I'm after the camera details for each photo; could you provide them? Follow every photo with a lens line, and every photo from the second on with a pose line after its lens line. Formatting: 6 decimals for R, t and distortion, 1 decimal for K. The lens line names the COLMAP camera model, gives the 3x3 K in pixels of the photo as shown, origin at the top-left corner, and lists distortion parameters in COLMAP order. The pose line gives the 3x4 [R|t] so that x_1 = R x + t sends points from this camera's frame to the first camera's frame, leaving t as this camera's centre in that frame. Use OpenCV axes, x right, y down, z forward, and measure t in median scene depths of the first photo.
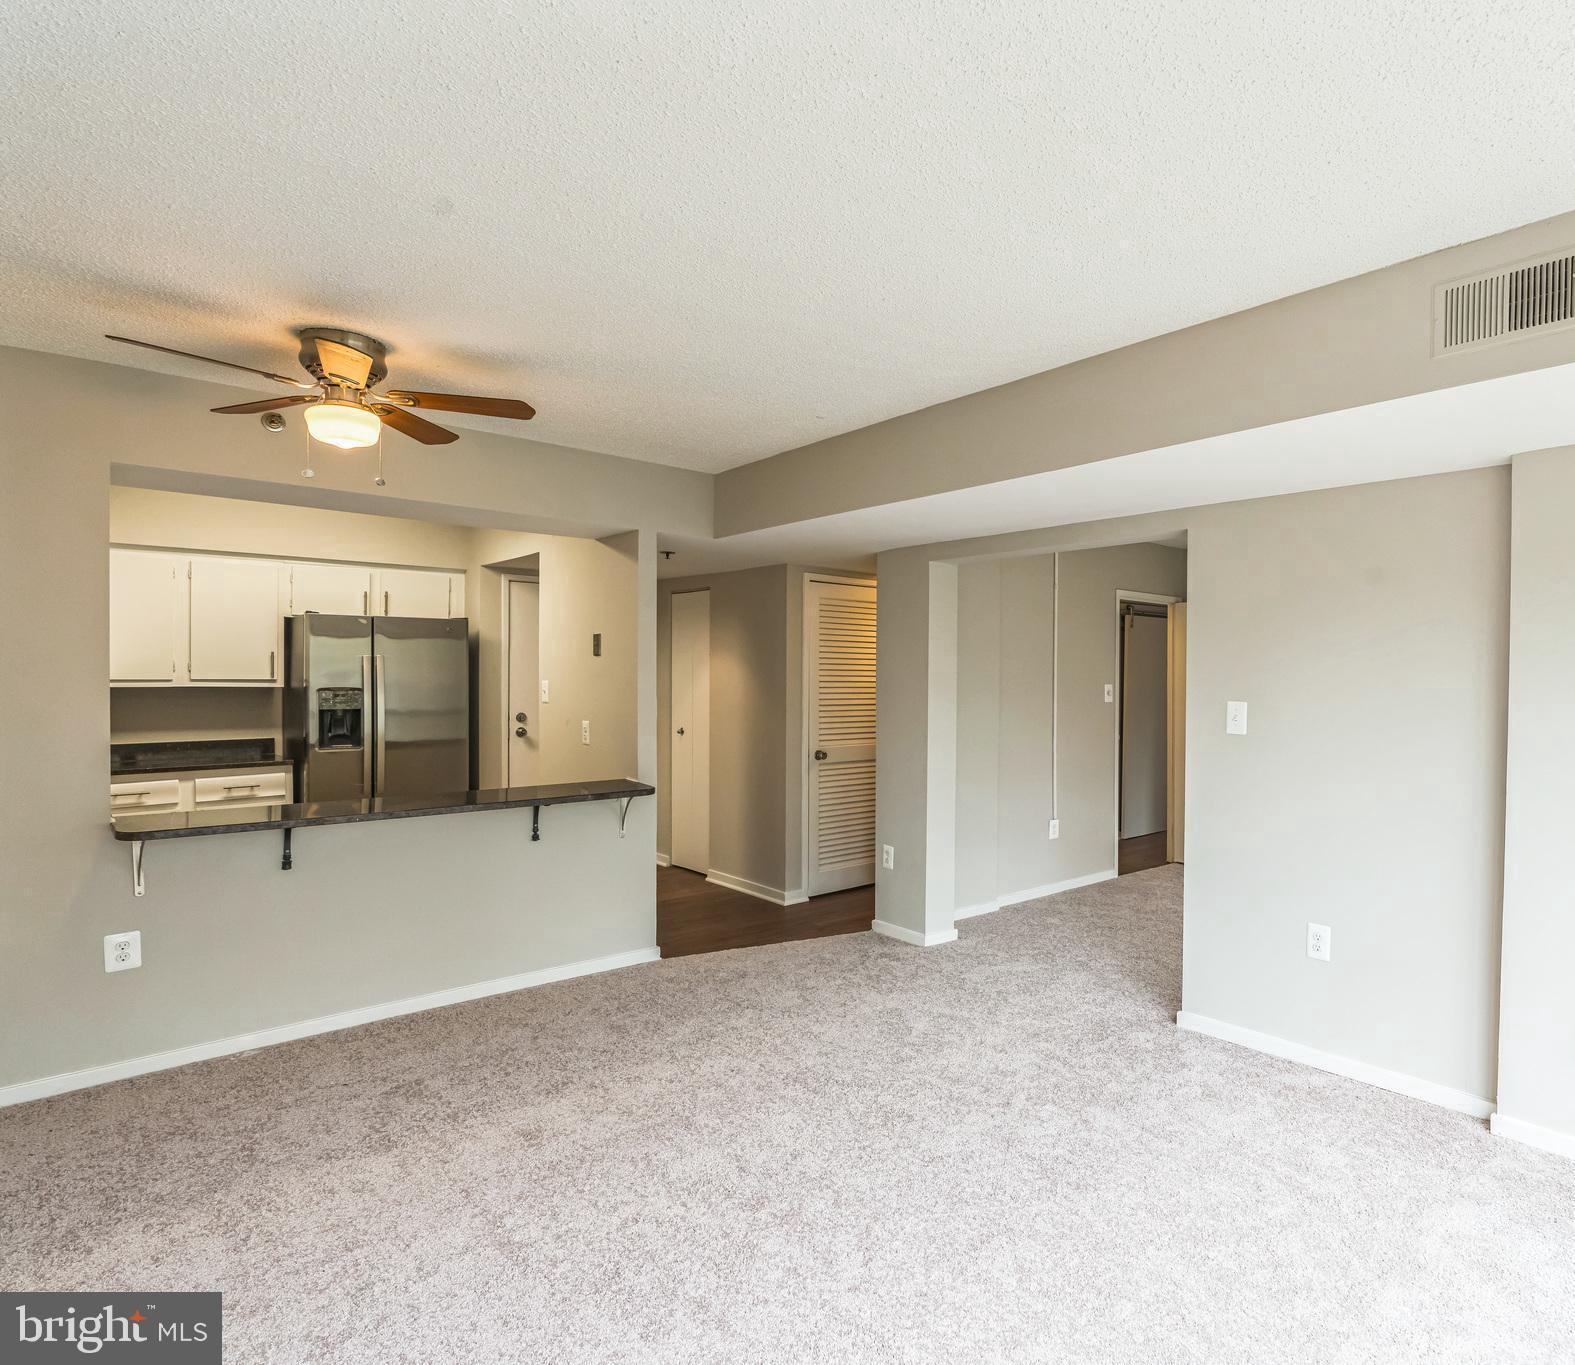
lens RADIAL K [[1231.3, 0, 787.5], [0, 1231.3, 682.5], [0, 0, 1]] dist [-0.007552, -0.002852]
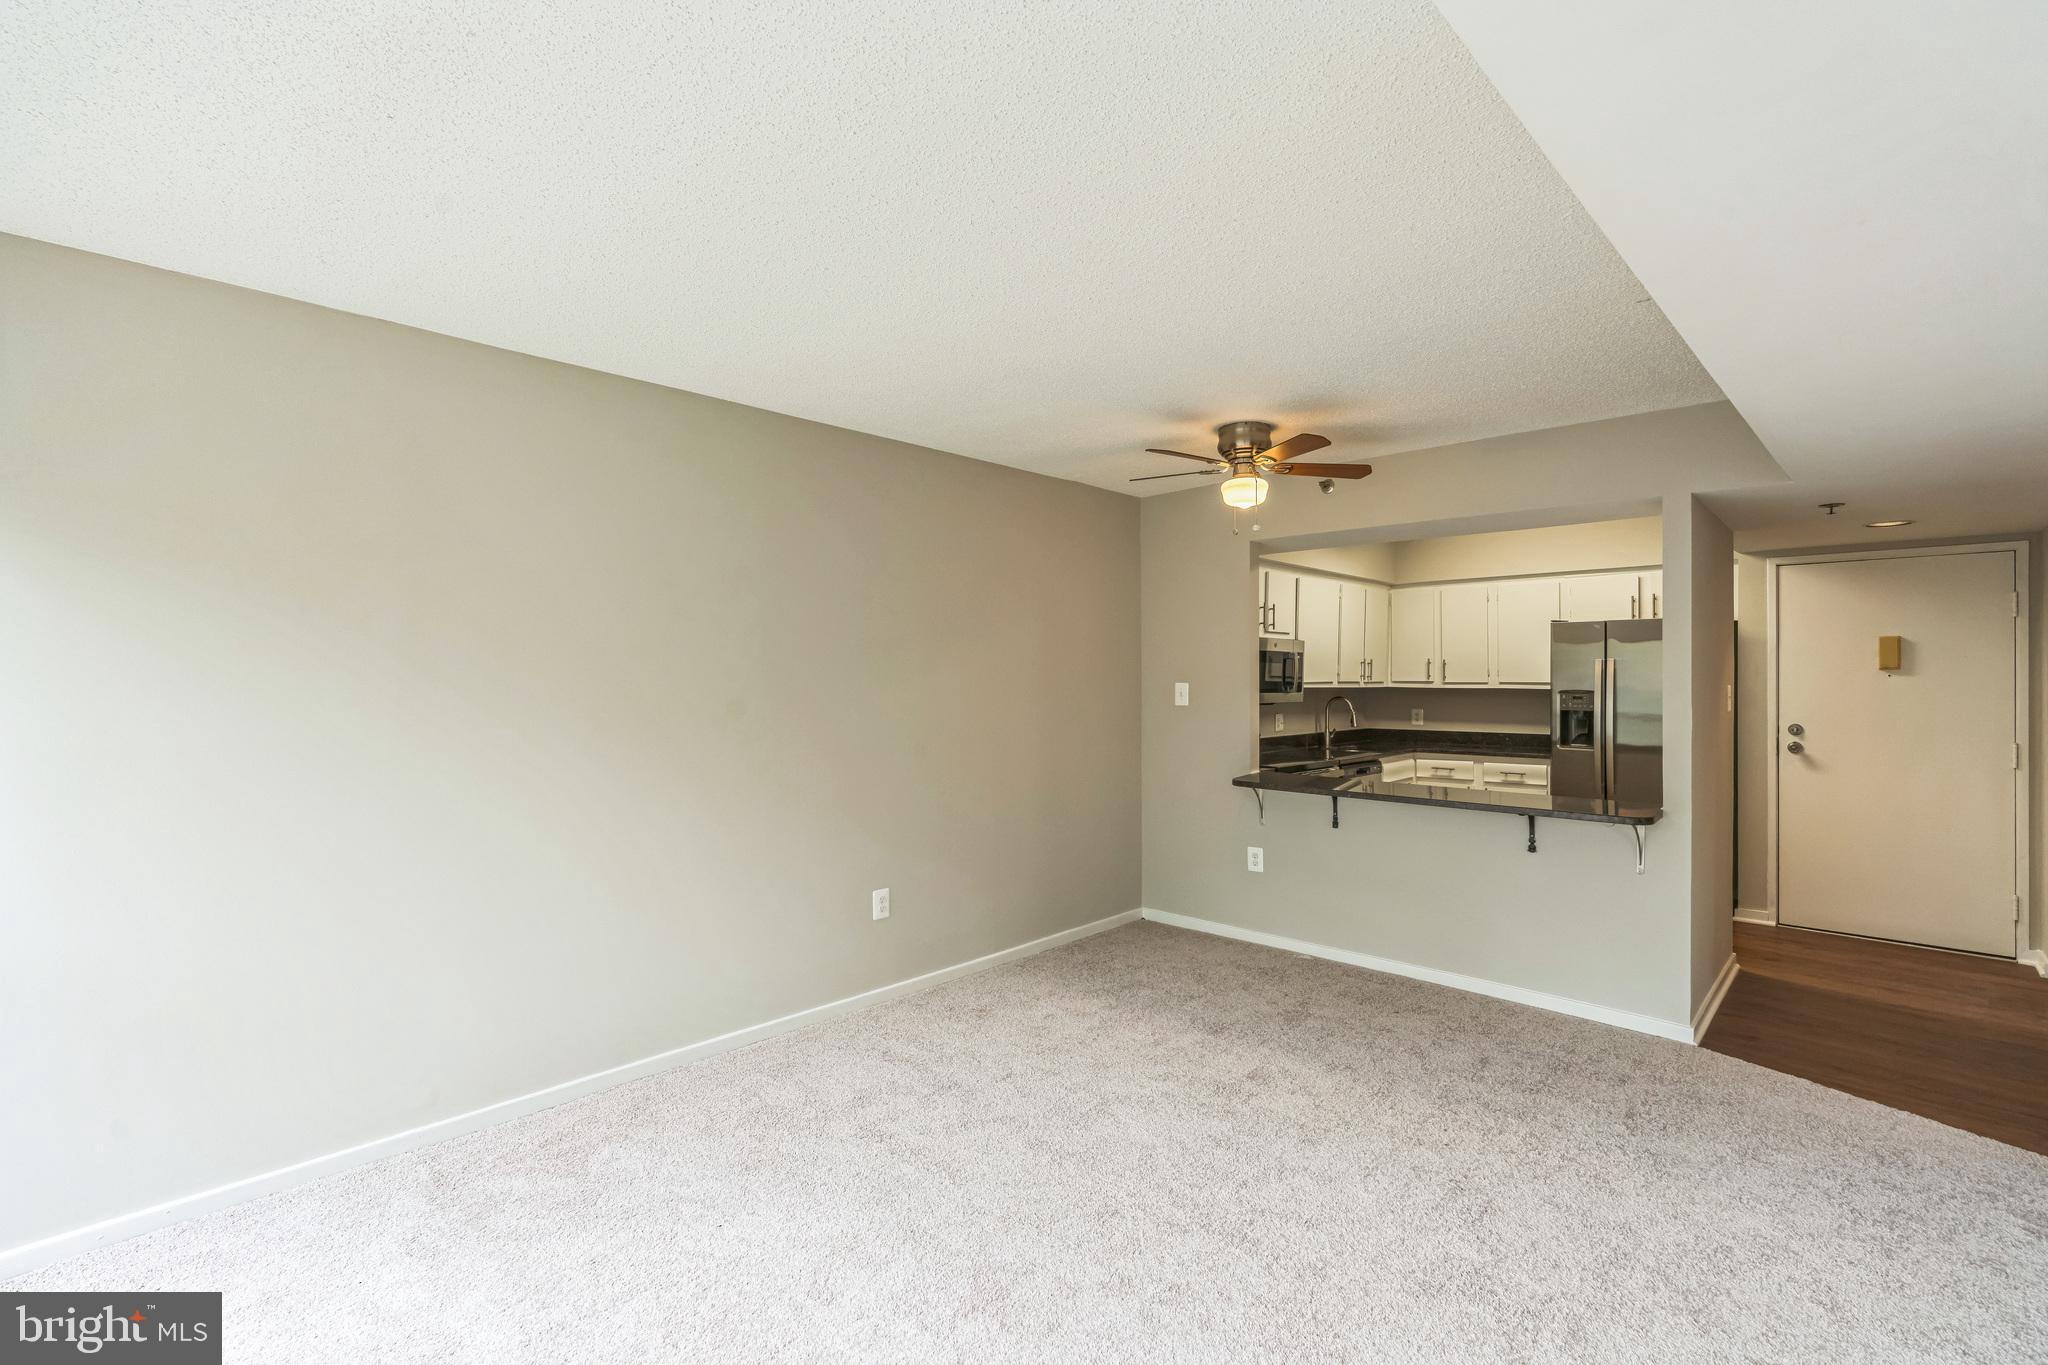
lens RADIAL K [[918.8, 0, 1024.0], [0, 918.8, 682.5], [0, 0, 1]] dist [-0.001874, -0.000033]
pose [[-0.030016, 0.001062, -0.999549, 0.451029], [-0.008218, 0.999965, 0.001309, 0.000285], [0.999516, 0.008254, -0.030007, 0.554047]]
